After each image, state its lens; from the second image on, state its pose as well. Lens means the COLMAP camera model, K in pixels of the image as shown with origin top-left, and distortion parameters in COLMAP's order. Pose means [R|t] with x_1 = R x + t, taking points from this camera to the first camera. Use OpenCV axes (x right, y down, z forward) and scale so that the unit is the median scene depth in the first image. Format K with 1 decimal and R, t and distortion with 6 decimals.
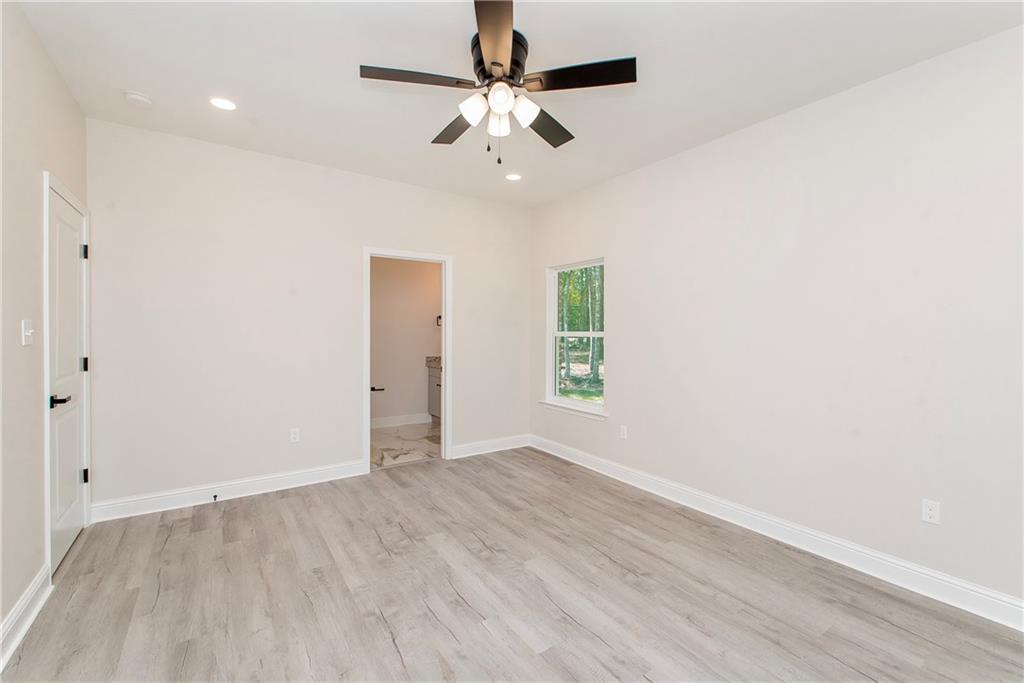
lens RADIAL K [[443.6, 0, 513.2], [0, 443.6, 337.1], [0, 0, 1]] dist [0.002124, -0.000655]
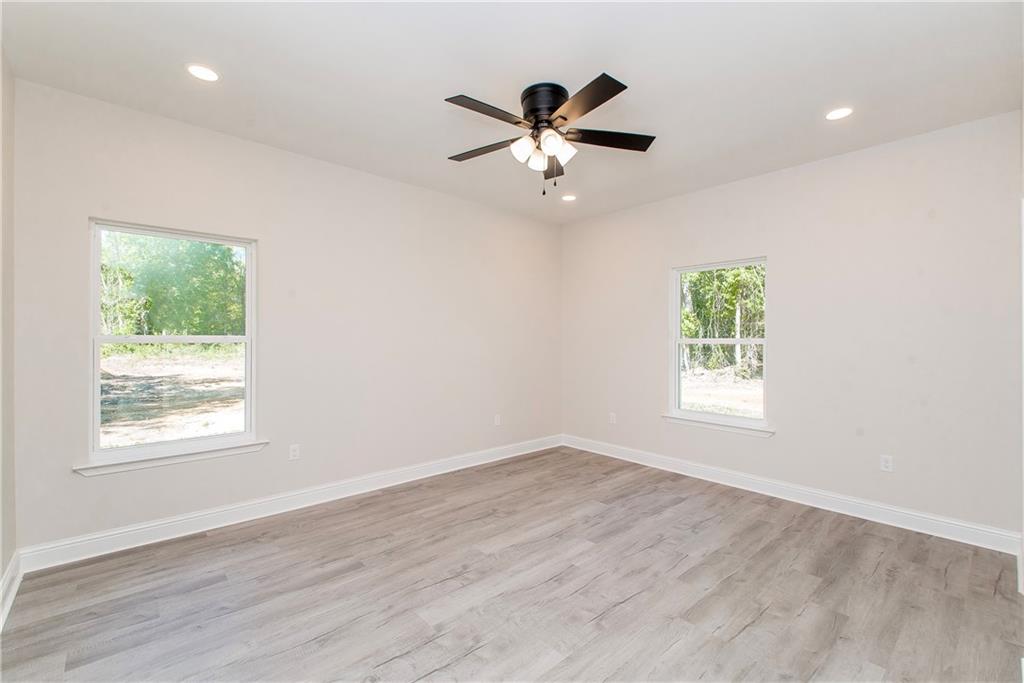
lens RADIAL K [[443.6, 0, 510.5], [0, 443.6, 338.1], [0, 0, 1]] dist [0.002124, -0.000655]
pose [[-0.145900, -0.009260, 0.989256, -0.873787], [0.011489, 0.999873, 0.011054, -0.018504], [-0.989233, 0.012979, -0.145775, 0.921038]]
